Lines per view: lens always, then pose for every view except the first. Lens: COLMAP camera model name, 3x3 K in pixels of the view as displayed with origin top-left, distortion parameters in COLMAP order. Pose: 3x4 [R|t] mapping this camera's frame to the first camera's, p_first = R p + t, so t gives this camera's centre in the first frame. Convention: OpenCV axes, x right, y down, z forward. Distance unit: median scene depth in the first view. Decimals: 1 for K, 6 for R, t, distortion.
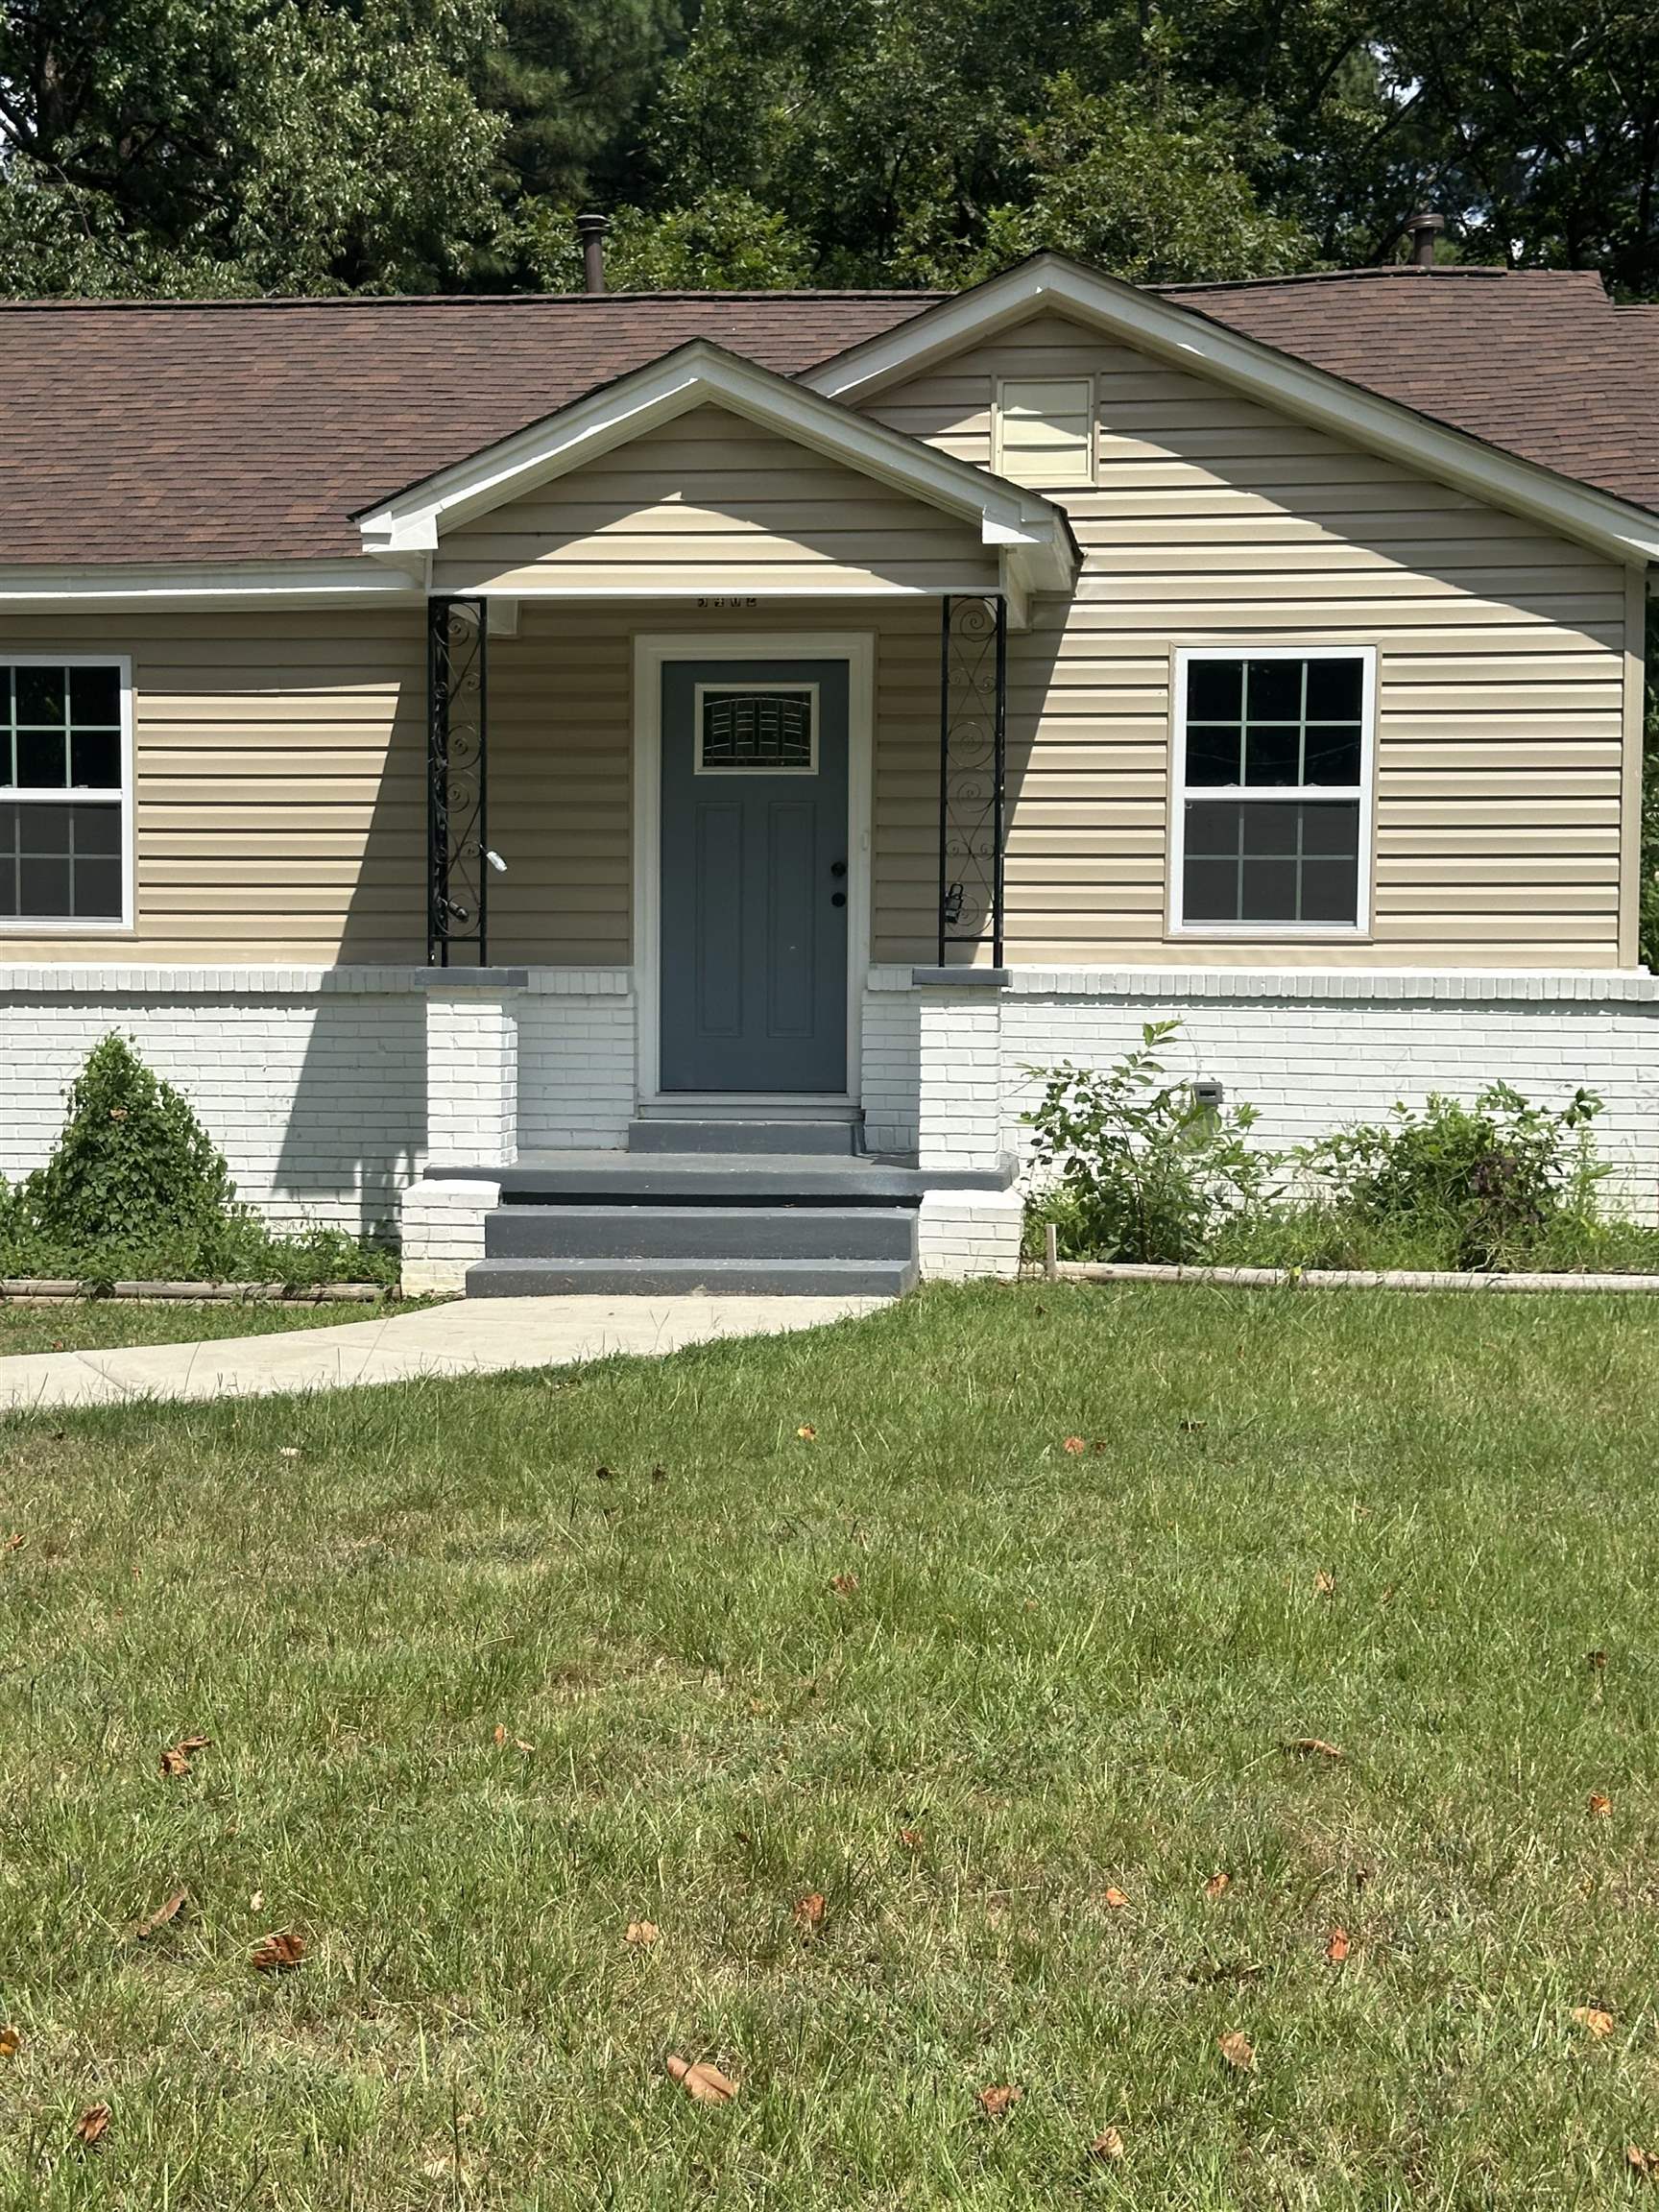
lens RADIAL K [[3137.9, 0, 829.5], [0, 3137.9, 1106.0], [0, 0, 1]] dist [0.184120, 0.009477]
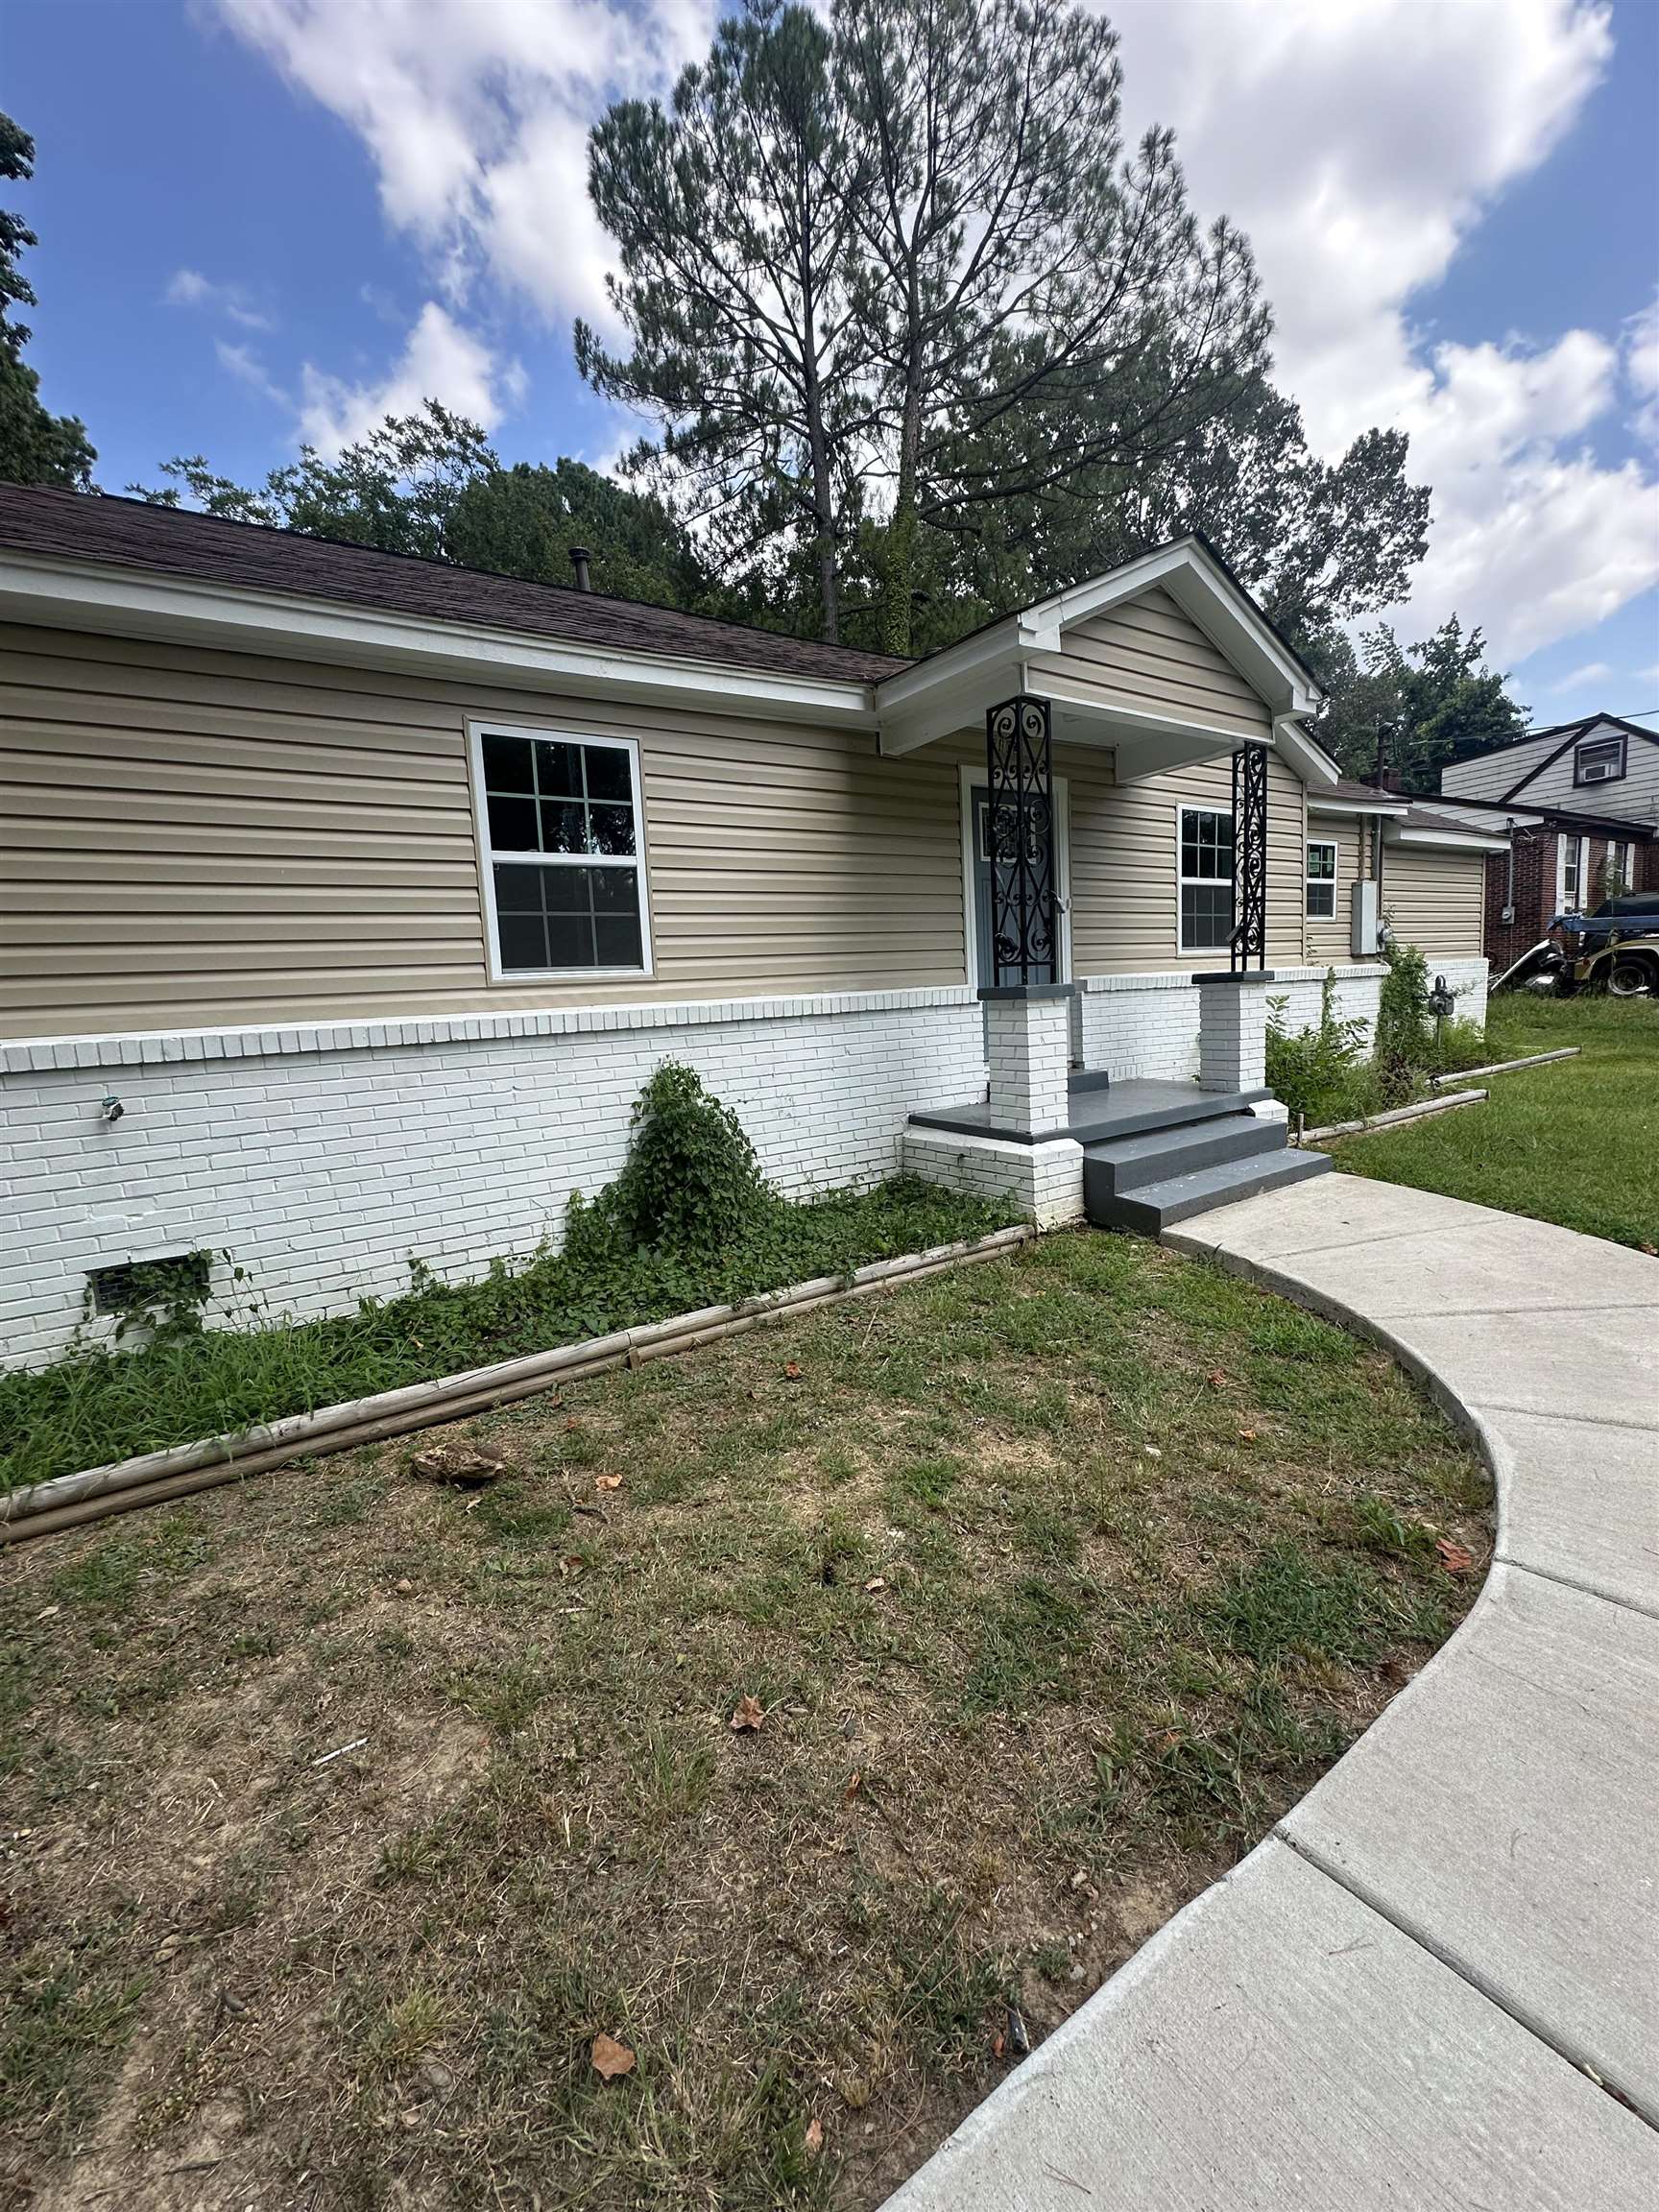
lens RADIAL K [[858.2, 0, 829.5], [0, 858.2, 1106.0], [0, 0, 1]] dist [-0.011014, -0.000087]
pose [[0.751430, -0.136464, 0.645546, -0.389049], [0.079111, 0.989954, 0.117182, -0.038938], [-0.655053, -0.036984, 0.754678, 0.707613]]
